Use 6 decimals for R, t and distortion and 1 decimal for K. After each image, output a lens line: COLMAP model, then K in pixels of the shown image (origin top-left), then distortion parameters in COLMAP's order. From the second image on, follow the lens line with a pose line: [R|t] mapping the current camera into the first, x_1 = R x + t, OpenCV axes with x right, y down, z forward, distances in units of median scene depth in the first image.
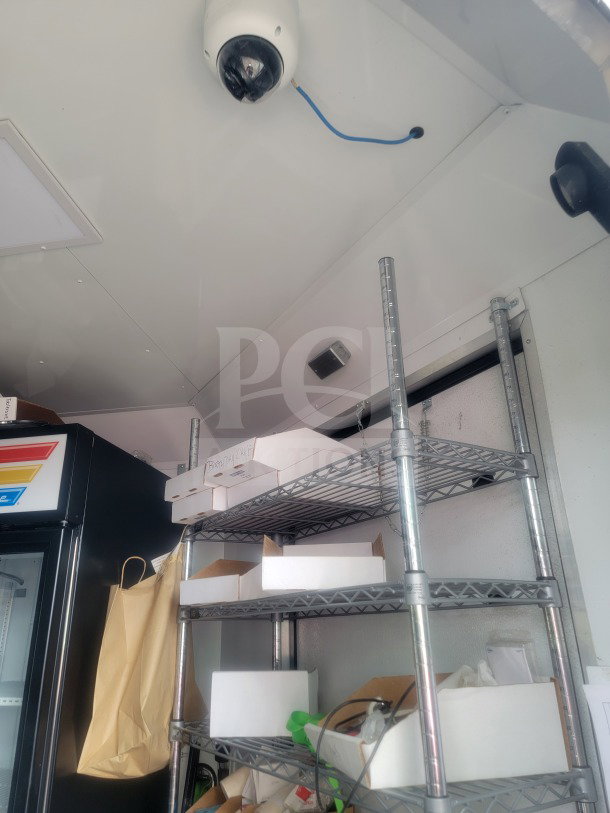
lens RADIAL K [[569.8, 0, 303.5], [0, 569.8, 404.9], [0, 0, 1]] dist [0.067549, -0.057791]
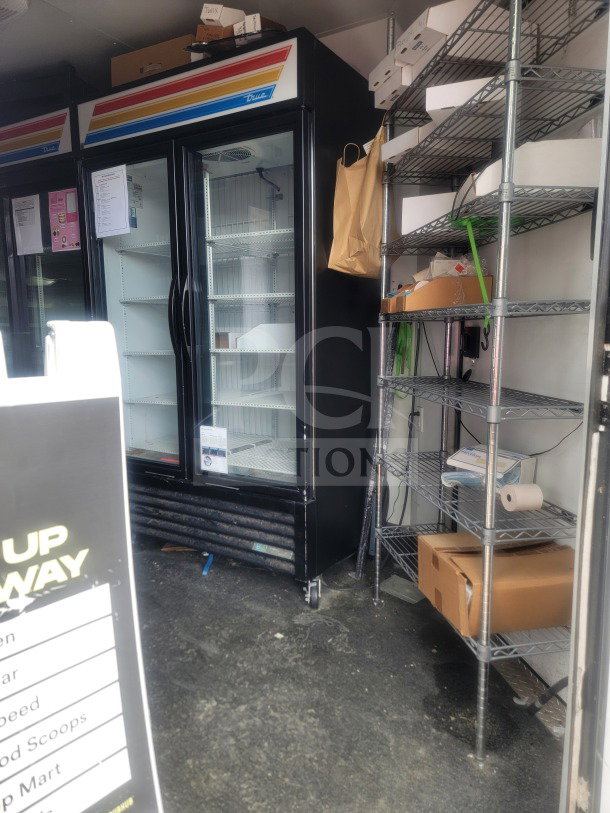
lens RADIAL K [[563.5, 0, 306.6], [0, 563.5, 410.7], [0, 0, 1]] dist [0.080638, -0.057175]
pose [[0.932168, 0.074183, -0.354345, 0.167447], [0.115776, 0.866295, 0.485932, 0.157735], [0.343015, -0.493995, 0.798943, -0.539187]]
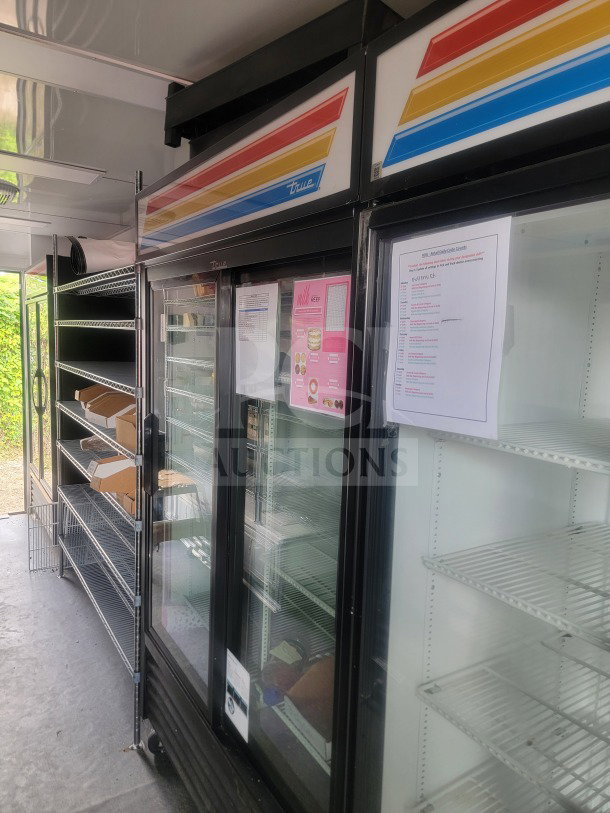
lens RADIAL K [[569.8, 0, 303.5], [0, 569.8, 404.9], [0, 0, 1]] dist [0.067549, -0.057791]
pose [[0.672585, 0.134234, -0.727743, -0.749464], [0.226740, 0.898731, 0.375329, 0.209653], [0.704427, -0.417449, 0.574037, 0.545016]]
